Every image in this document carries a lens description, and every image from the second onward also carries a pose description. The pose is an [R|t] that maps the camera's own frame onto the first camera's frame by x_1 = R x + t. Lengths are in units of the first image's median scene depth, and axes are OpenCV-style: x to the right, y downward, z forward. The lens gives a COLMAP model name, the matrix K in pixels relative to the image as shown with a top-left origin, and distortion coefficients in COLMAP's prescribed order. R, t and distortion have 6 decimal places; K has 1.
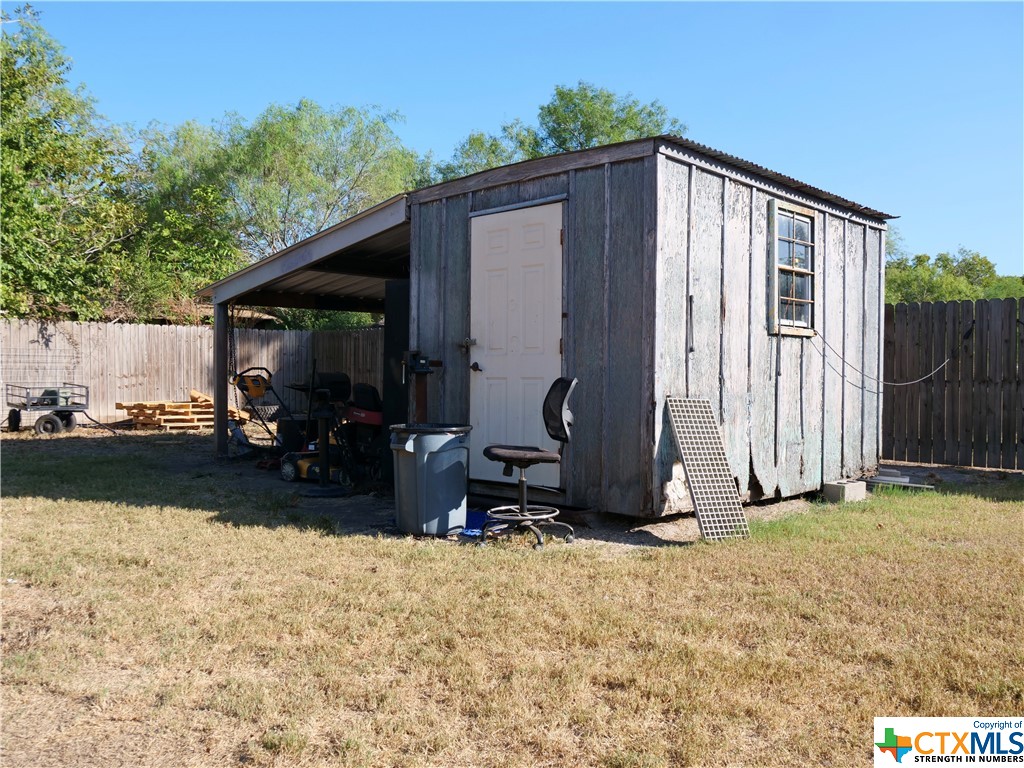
lens RADIAL K [[880.6, 0, 512.0], [0, 880.6, 384.0], [0, 0, 1]] dist [-0.063216, 0.022071]
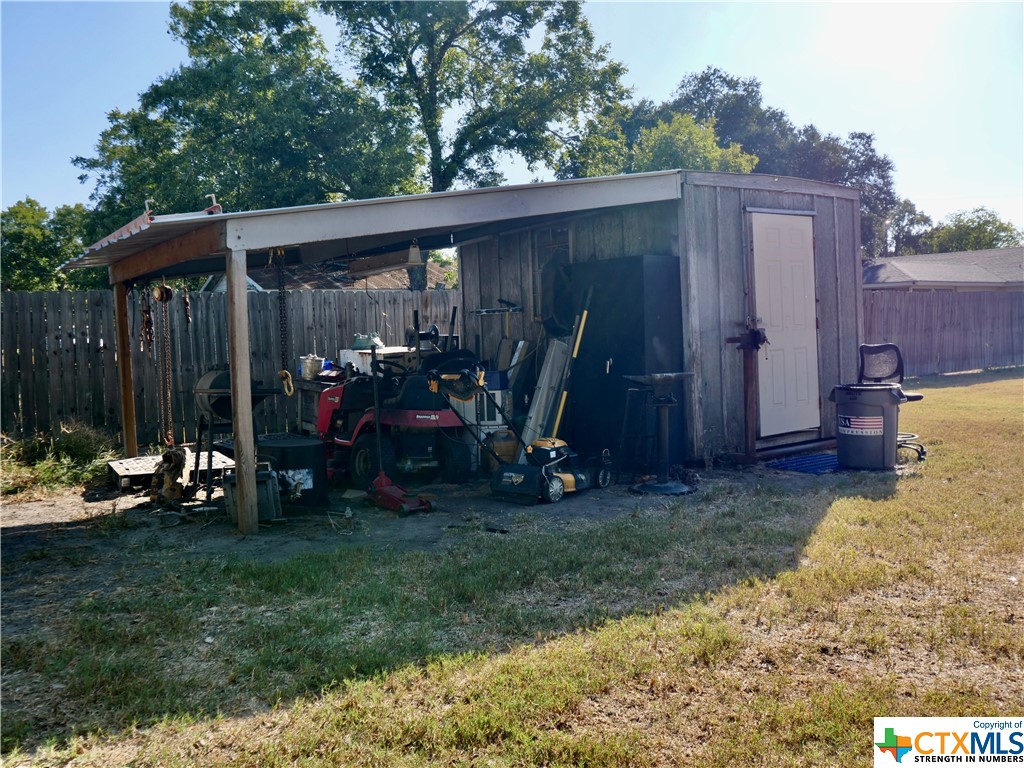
lens RADIAL K [[880.6, 0, 512.0], [0, 880.6, 384.0], [0, 0, 1]] dist [-0.063216, 0.022071]
pose [[0.168571, -0.057017, 0.984039, -0.957842], [0.063983, 0.996853, 0.046799, -0.029634], [-0.983611, 0.055073, 0.171689, 0.865594]]
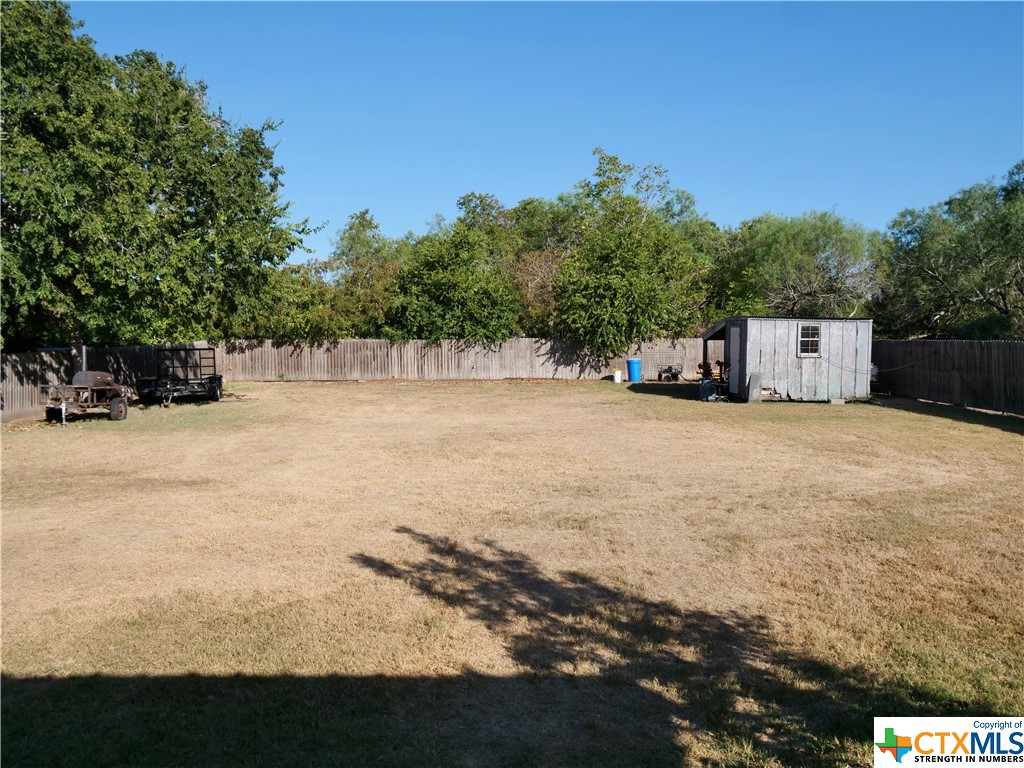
lens RADIAL K [[880.6, 0, 512.0], [0, 880.6, 384.0], [0, 0, 1]] dist [-0.063216, 0.022071]
pose [[0.710633, 0.027440, -0.703027, 1.704471], [-0.000051, 0.999241, 0.038950, -0.072262], [0.703563, -0.027643, 0.710095, -2.119271]]
